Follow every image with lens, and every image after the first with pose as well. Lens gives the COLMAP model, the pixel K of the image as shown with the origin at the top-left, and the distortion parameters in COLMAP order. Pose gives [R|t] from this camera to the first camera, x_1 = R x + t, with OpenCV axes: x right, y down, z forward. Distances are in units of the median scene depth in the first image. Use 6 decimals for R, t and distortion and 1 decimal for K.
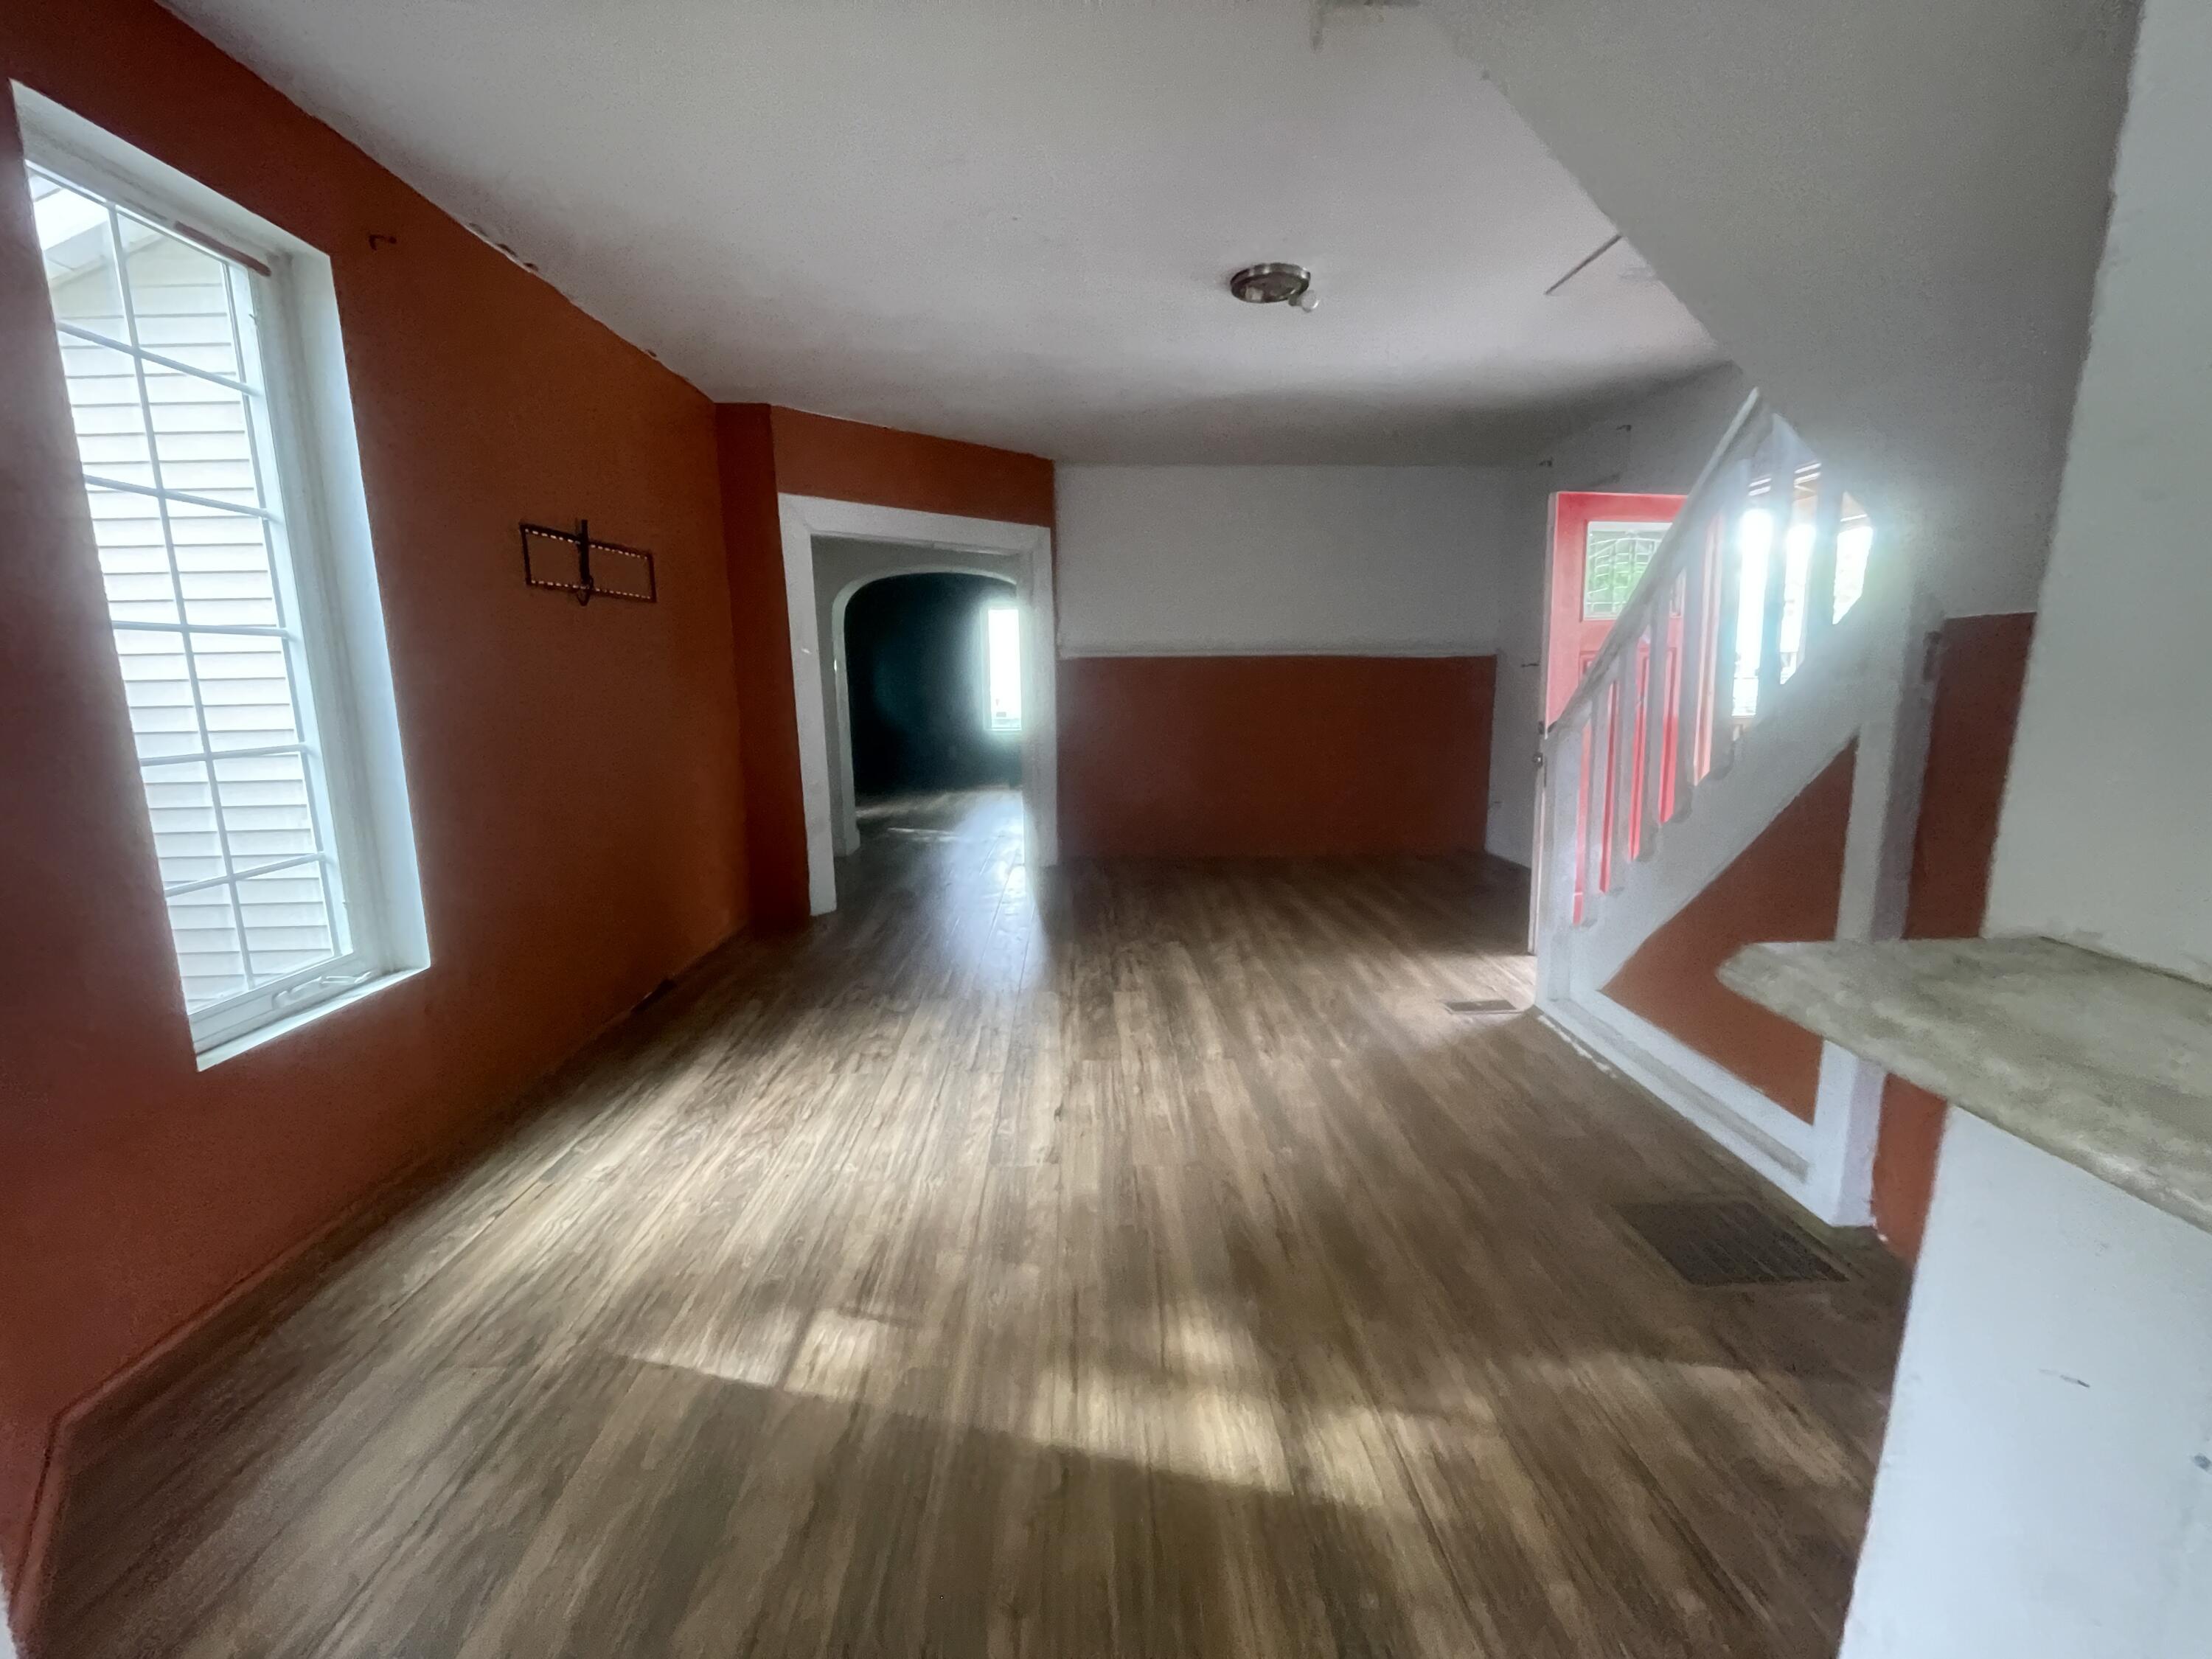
lens RADIAL K [[893.0, 0, 1098.1], [0, 893.0, 823.0], [0, 0, 1]] dist [0.003980, -0.000922]
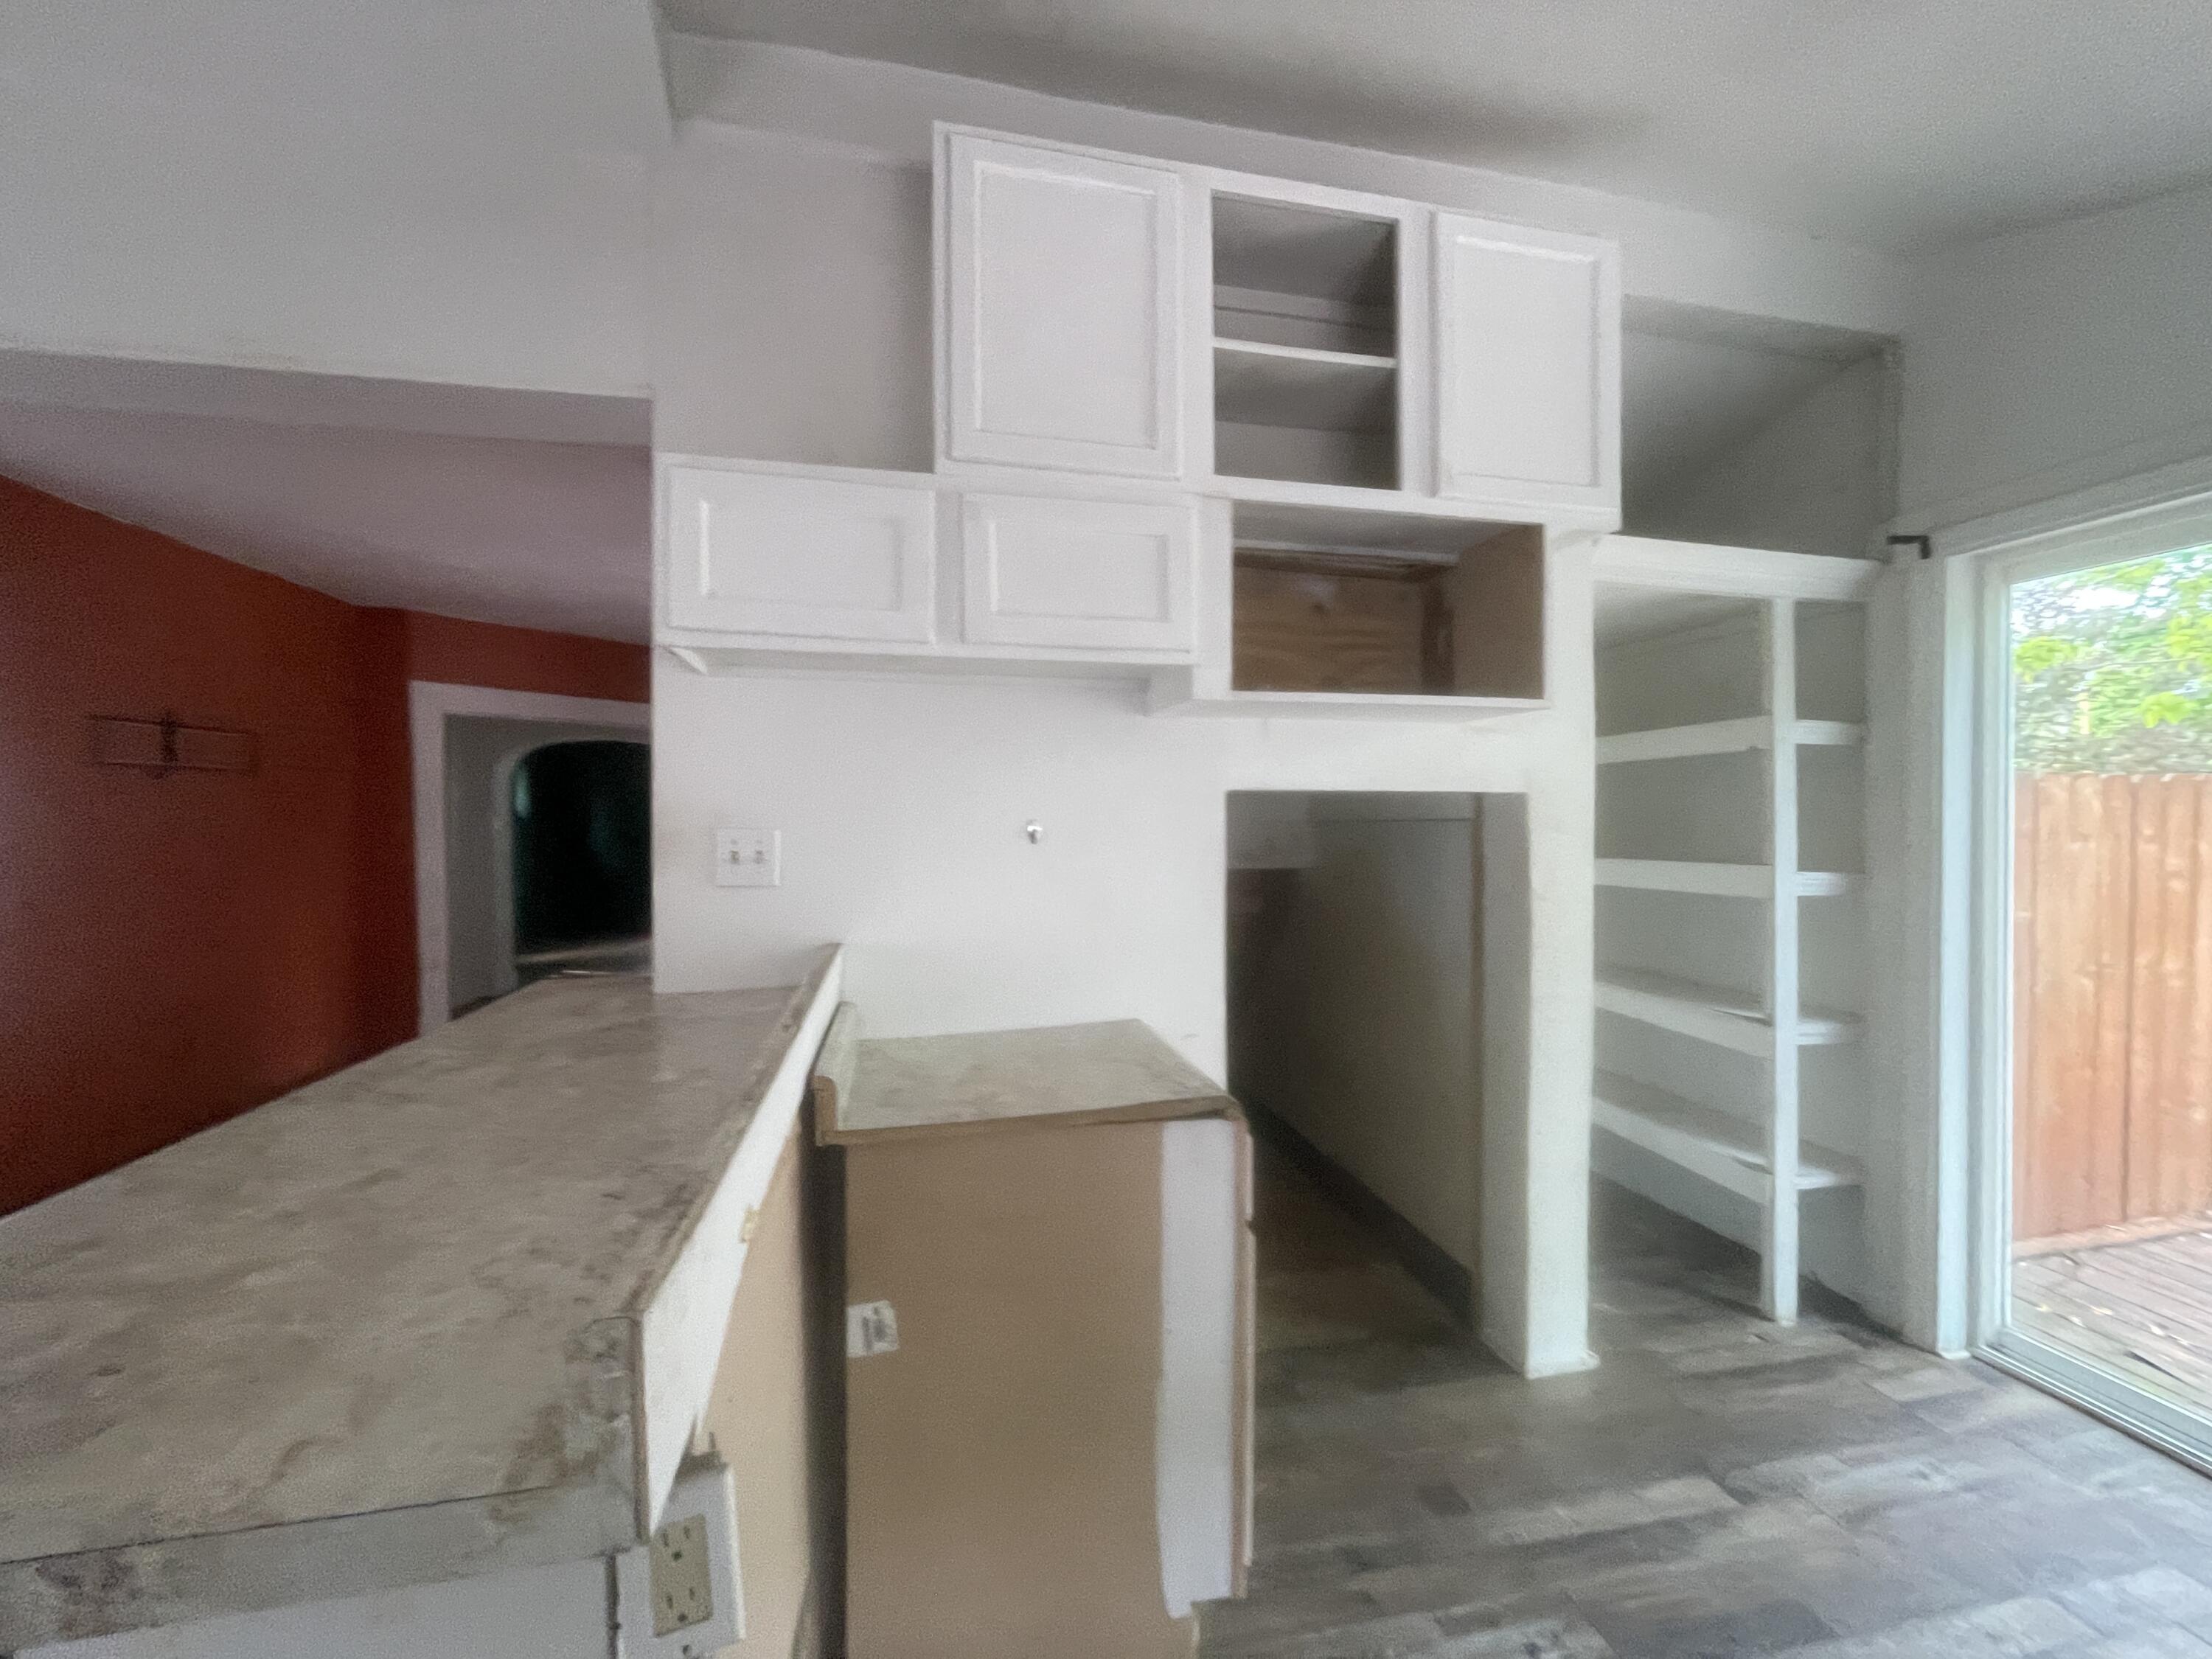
lens RADIAL K [[893.0, 0, 1095.5], [0, 893.0, 830.3], [0, 0, 1]] dist [0.003980, -0.000922]
pose [[0.982120, 0.009317, 0.188023, 0.437307], [0.020023, 0.987940, -0.153540, 0.036200], [-0.187186, 0.154560, 0.970089, -0.397909]]
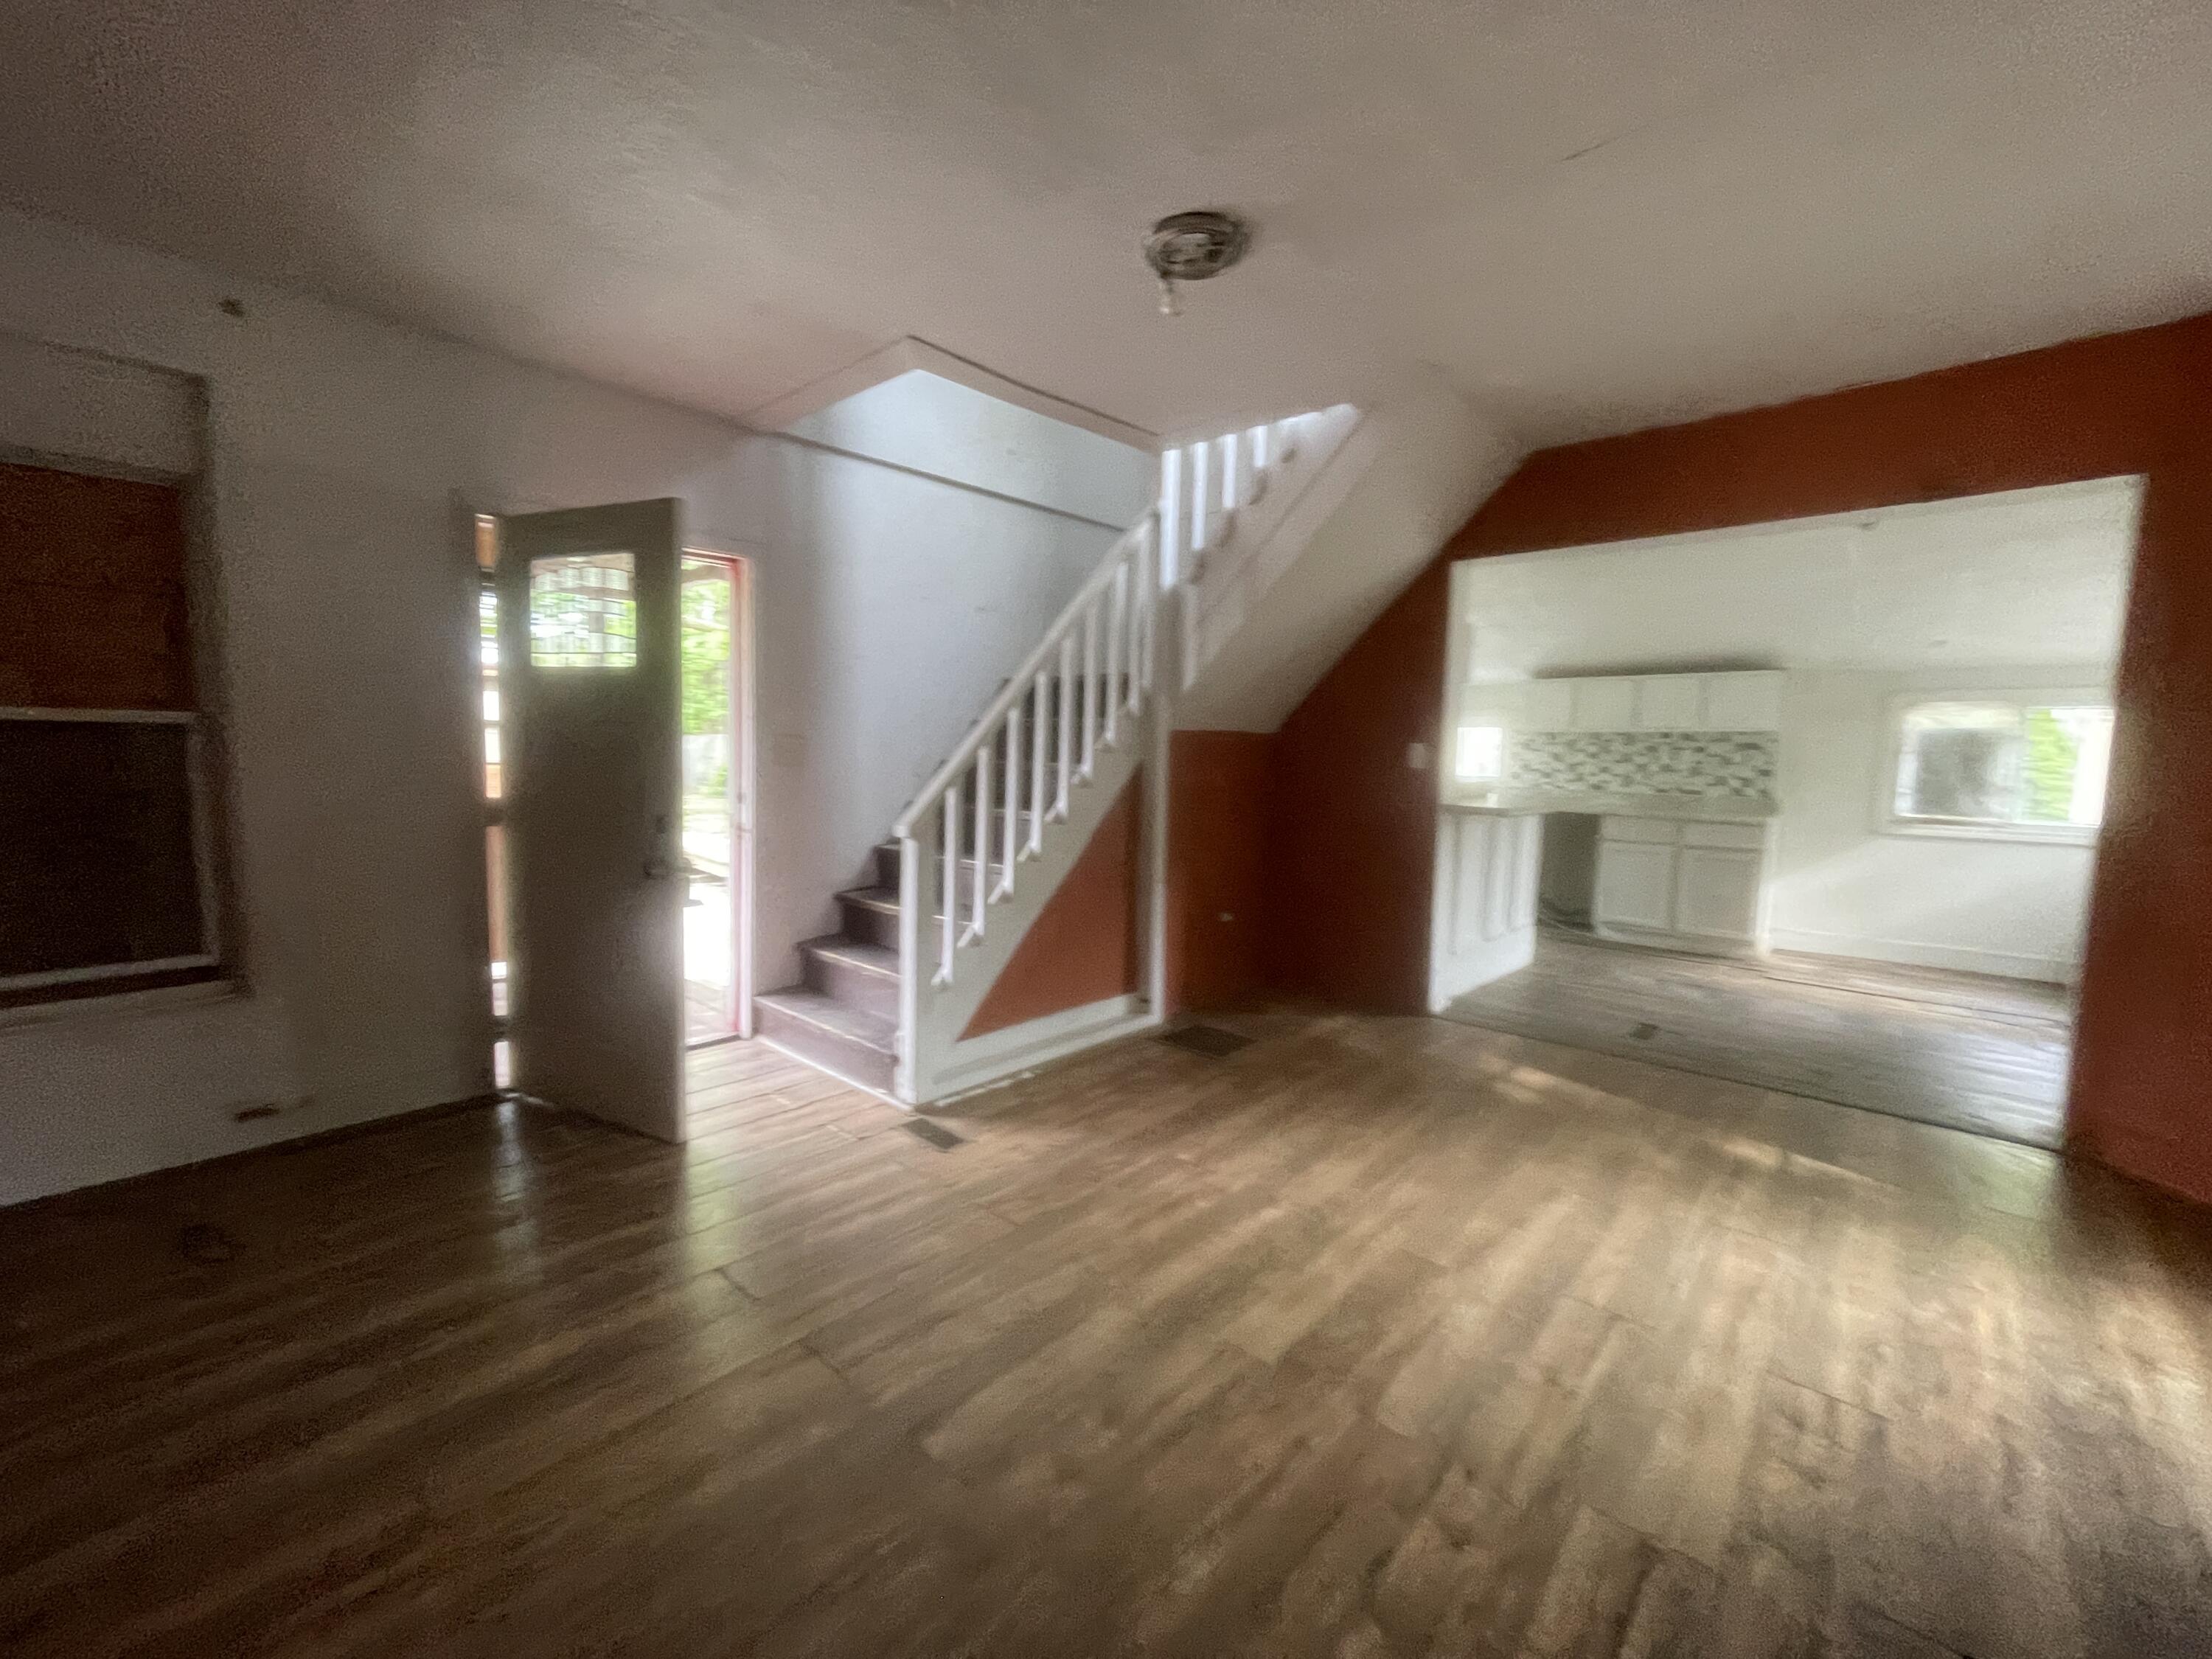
lens RADIAL K [[893.0, 0, 1094.4], [0, 893.0, 838.4], [0, 0, 1]] dist [0.003980, -0.000922]
pose [[-0.722198, -0.069909, 0.688144, -0.286957], [0.107178, 0.971553, 0.211183, -0.263882], [-0.683332, 0.226270, -0.694161, 1.595952]]
